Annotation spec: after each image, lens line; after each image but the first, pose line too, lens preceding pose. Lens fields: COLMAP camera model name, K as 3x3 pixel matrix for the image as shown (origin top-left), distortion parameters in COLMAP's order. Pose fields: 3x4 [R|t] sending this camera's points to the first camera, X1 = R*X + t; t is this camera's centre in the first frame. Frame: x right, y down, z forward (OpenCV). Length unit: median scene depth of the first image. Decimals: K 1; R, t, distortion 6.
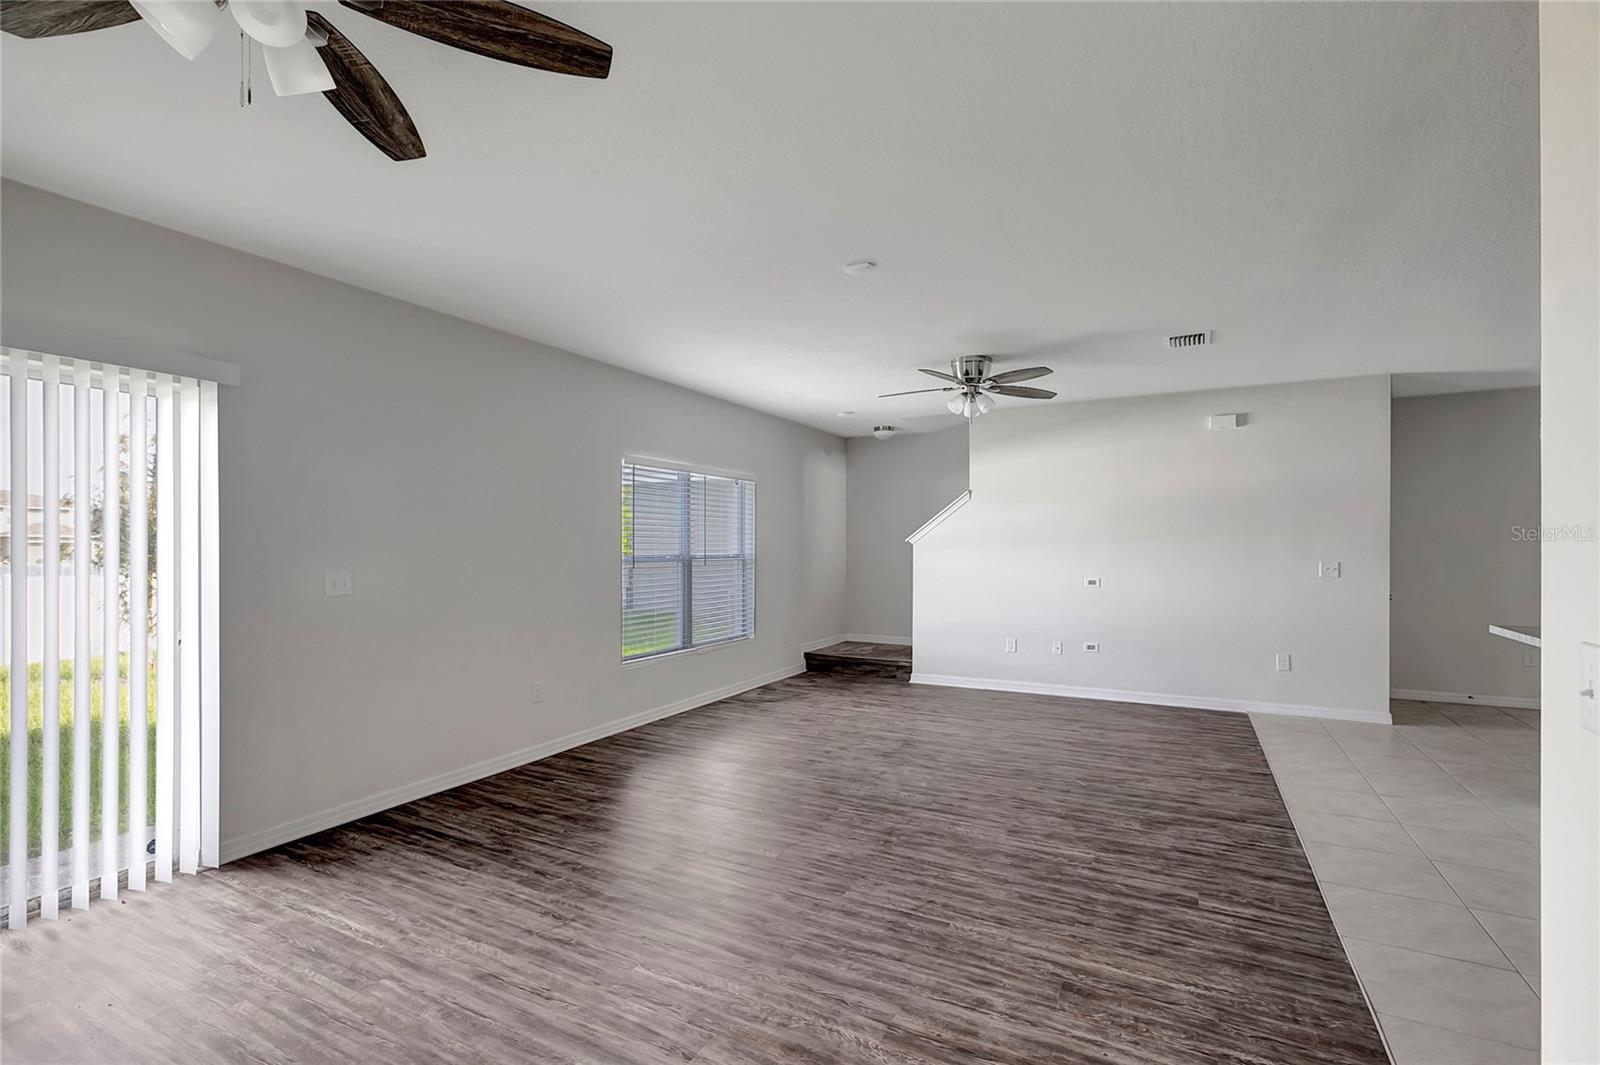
lens RADIAL K [[729.2, 0, 811.9], [0, 729.2, 538.1], [0, 0, 1]] dist [-0.023660, 0.012035]
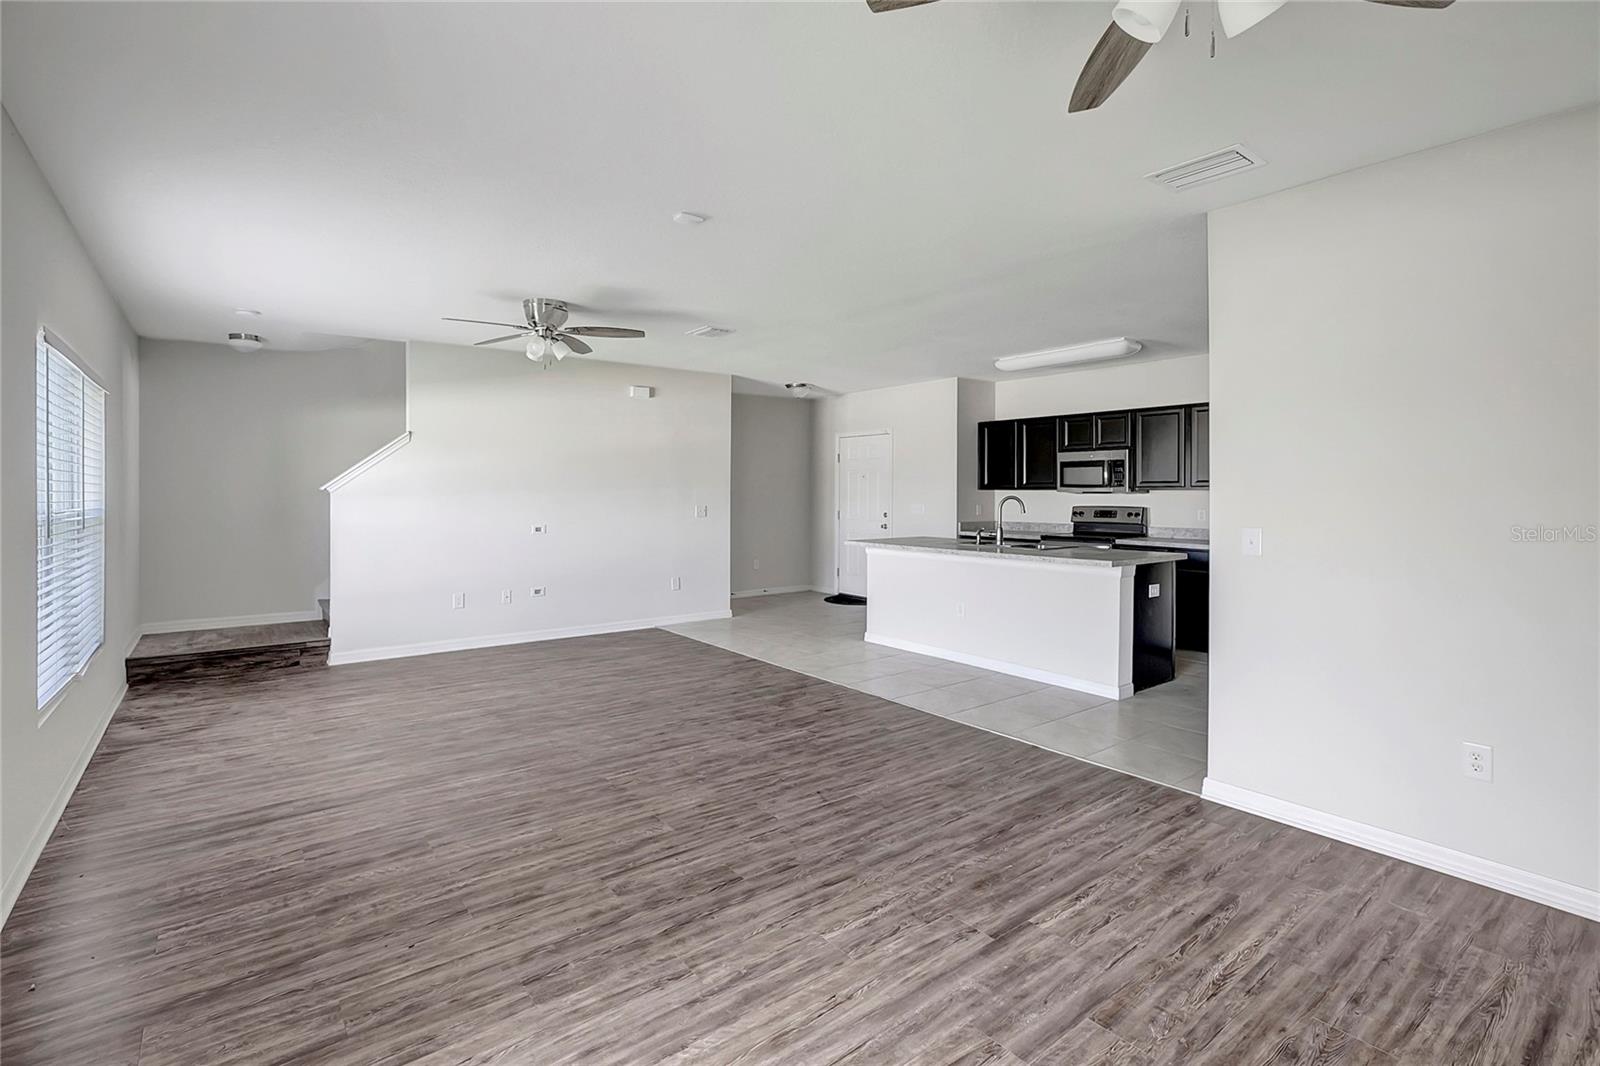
lens RADIAL K [[729.2, 0, 780.8], [0, 729.2, 498.8], [0, 0, 1]] dist [-0.023660, 0.012035]
pose [[0.437201, -0.009741, 0.899311, -0.744522], [-0.009433, 0.999837, 0.015416, -0.004962], [-0.899314, -0.015223, 0.437038, 0.419282]]
